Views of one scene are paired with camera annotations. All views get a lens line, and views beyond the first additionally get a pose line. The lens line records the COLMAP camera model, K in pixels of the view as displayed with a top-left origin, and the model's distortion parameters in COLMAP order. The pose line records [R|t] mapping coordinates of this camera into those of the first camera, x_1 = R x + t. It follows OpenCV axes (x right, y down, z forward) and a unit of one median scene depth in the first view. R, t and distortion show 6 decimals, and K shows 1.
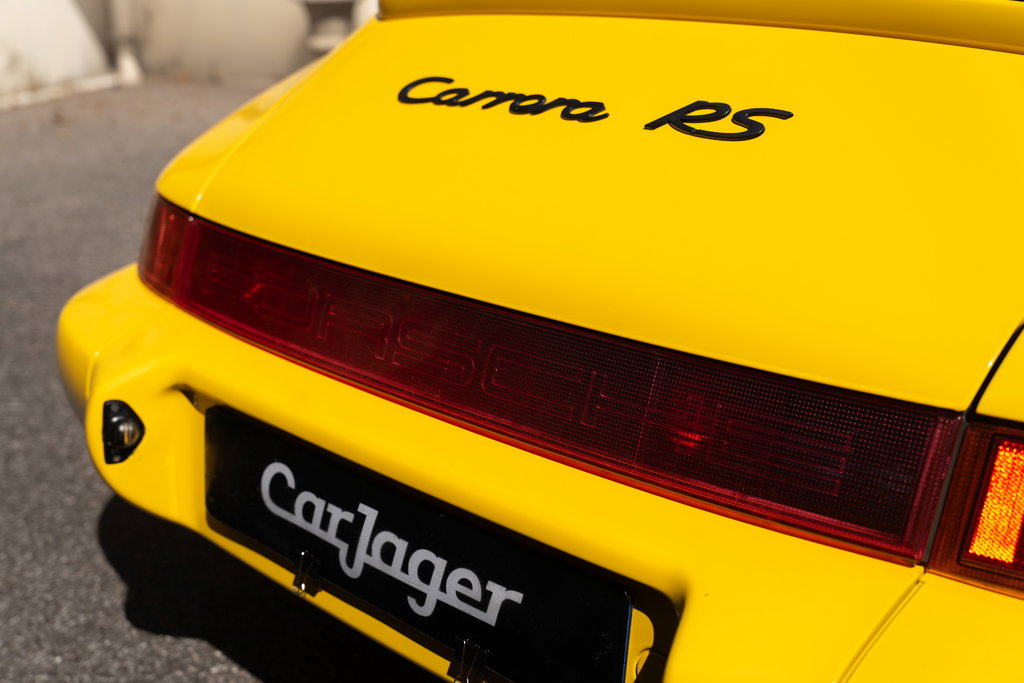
lens RADIAL K [[1241.6, 0, 512.0], [0, 1241.6, 341.5], [0, 0, 1]] dist [0.008764, 0.063520]
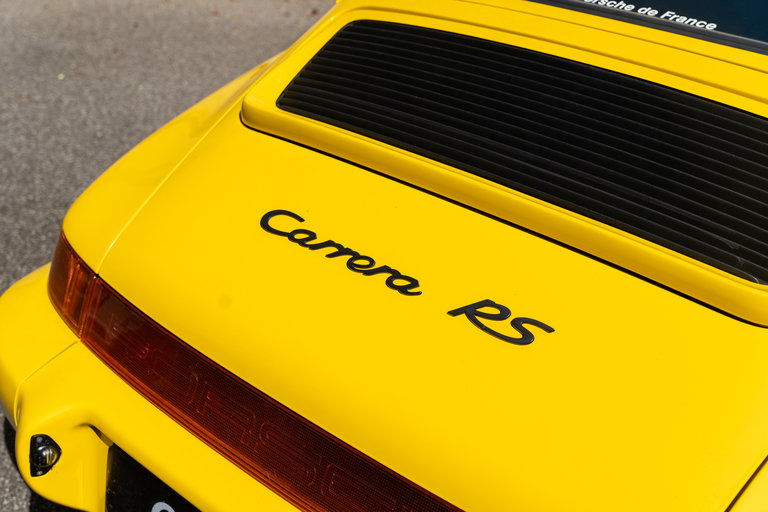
lens RADIAL K [[931.2, 0, 384.0], [0, 931.2, 256.0], [0, 0, 1]] dist [0.008764, 0.063520]
pose [[0.993062, 0.049607, 0.106621, -0.065136], [-0.064378, 0.988070, 0.139902, -0.311016], [-0.098409, -0.145795, 0.984408, -0.010087]]
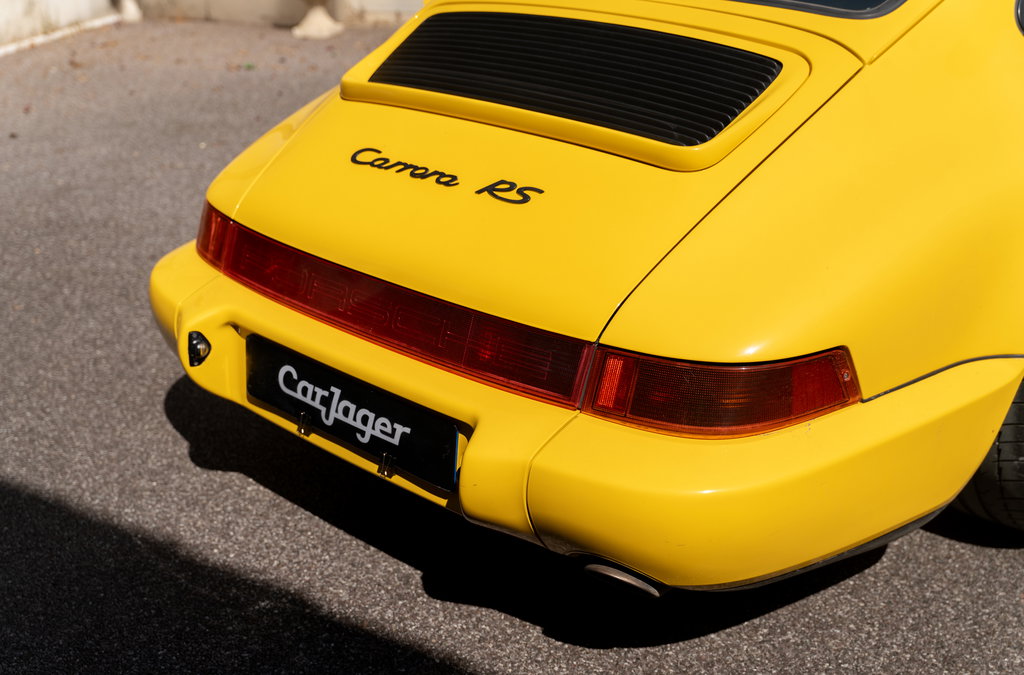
lens RADIAL K [[1241.7, 0, 512.0], [0, 1241.7, 337.5], [0, 0, 1]] dist [0.005589, -0.036823]
pose [[0.999941, -0.005280, 0.009478, 0.119137], [0.004519, 0.996896, 0.078601, -0.081605], [-0.009864, -0.078554, 0.996861, -0.782724]]
